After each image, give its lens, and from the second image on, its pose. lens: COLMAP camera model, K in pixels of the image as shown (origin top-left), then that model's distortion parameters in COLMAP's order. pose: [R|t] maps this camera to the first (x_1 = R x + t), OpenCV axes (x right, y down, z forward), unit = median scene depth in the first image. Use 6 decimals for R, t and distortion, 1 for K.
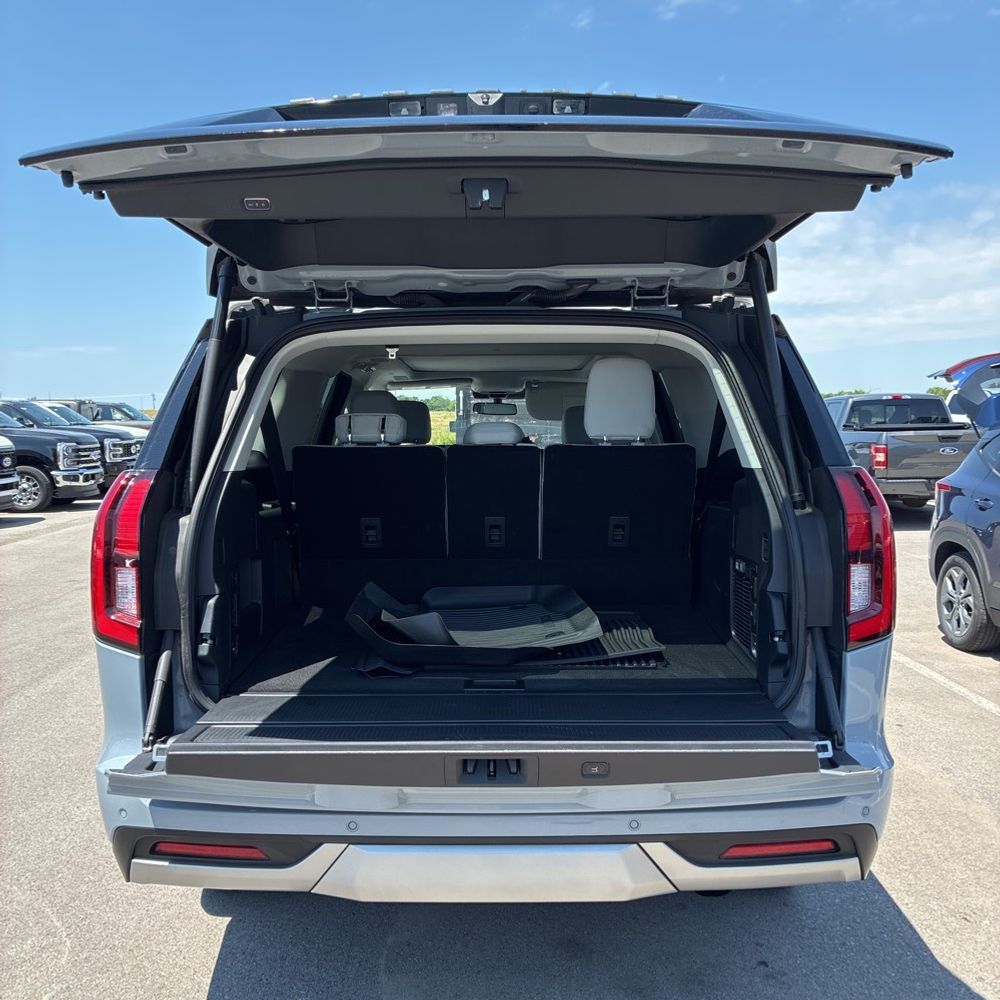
lens RADIAL K [[1020.1, 0, 472.4], [0, 1020.1, 511.1], [0, 0, 1]] dist [0.025016, 0.000000]
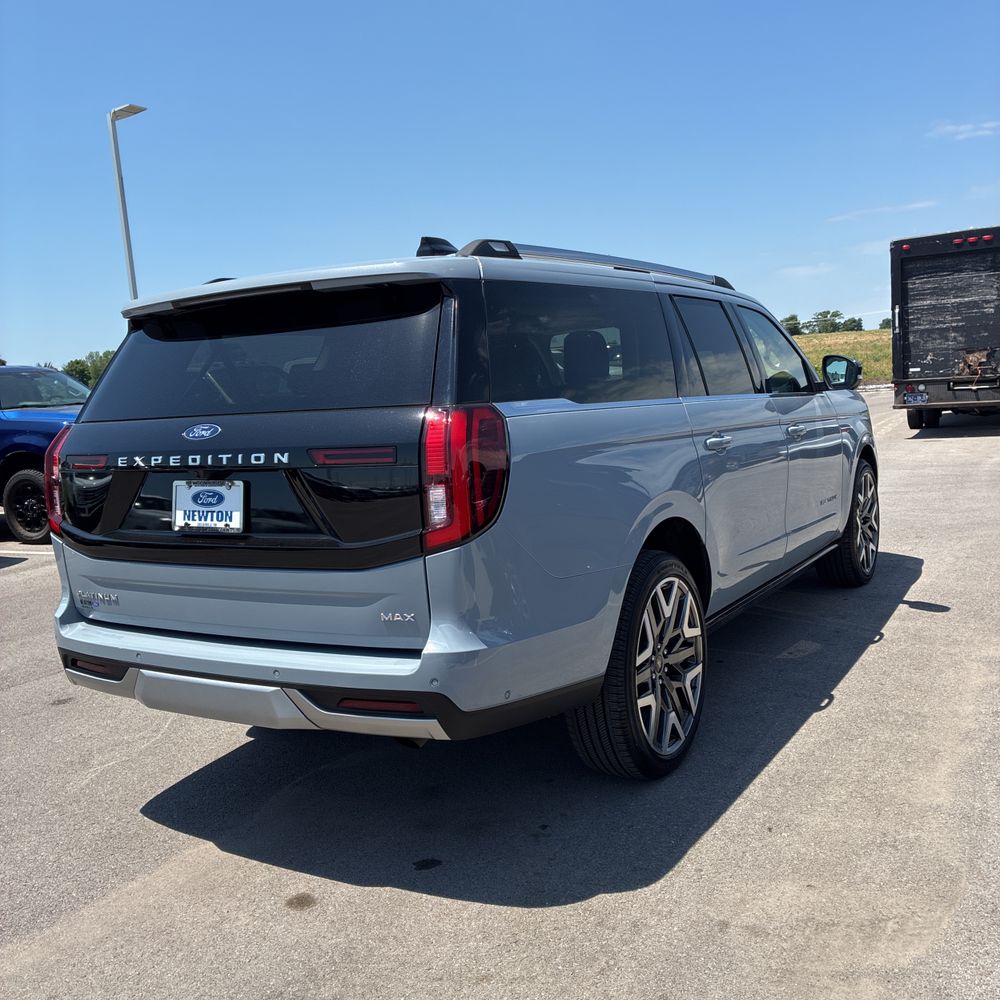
lens RADIAL K [[1020.1, 0, 510.3], [0, 1020.1, 497.7], [0, 0, 1]] dist [0.025016, 0.000000]
pose [[0.860468, 0.007769, -0.509445, 0.802967], [0.019544, 0.998645, 0.048241, 0.007778], [0.509129, -0.051466, 0.859150, -0.004154]]
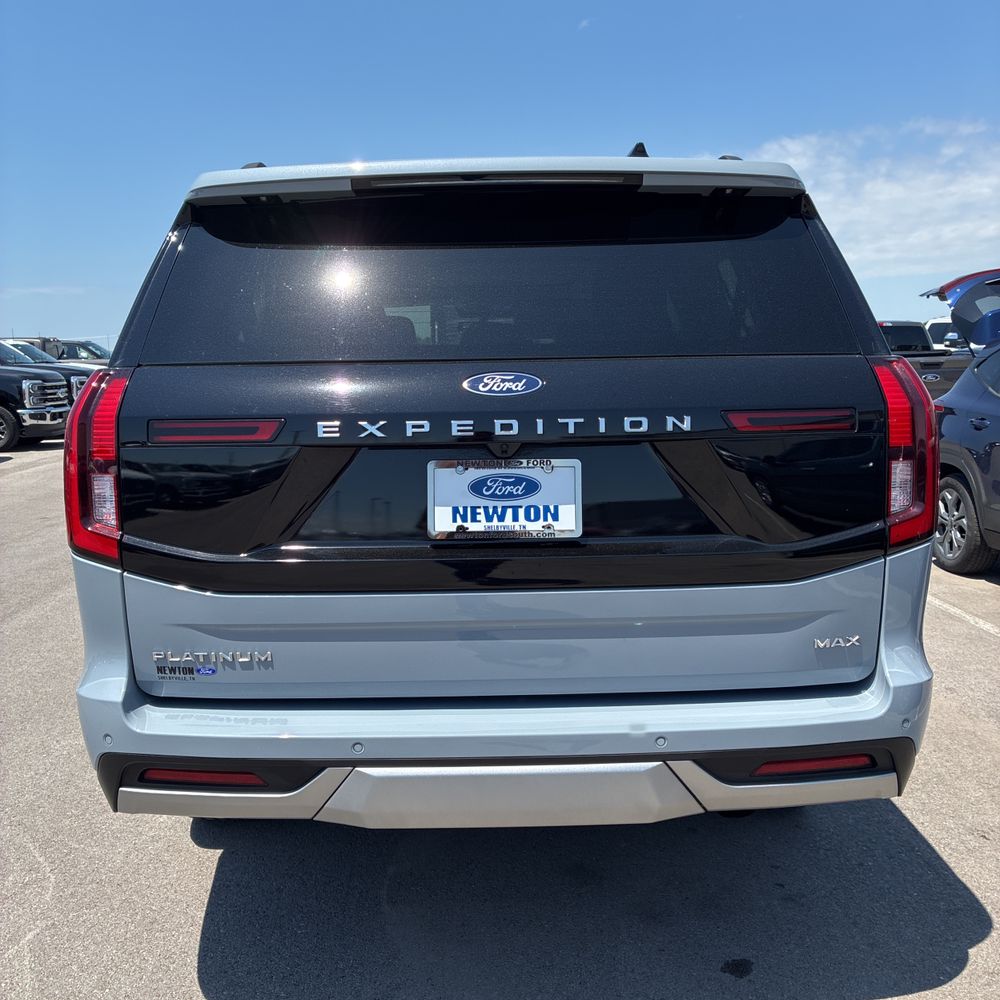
lens RADIAL K [[1020.1, 0, 464.0], [0, 1020.1, 506.7], [0, 0, 1]] dist [0.025016, 0.000000]
pose [[0.999752, -0.012388, 0.018496, -0.025386], [0.011368, 0.998460, 0.054300, 0.028753], [-0.019140, -0.054077, 0.998353, 0.061873]]
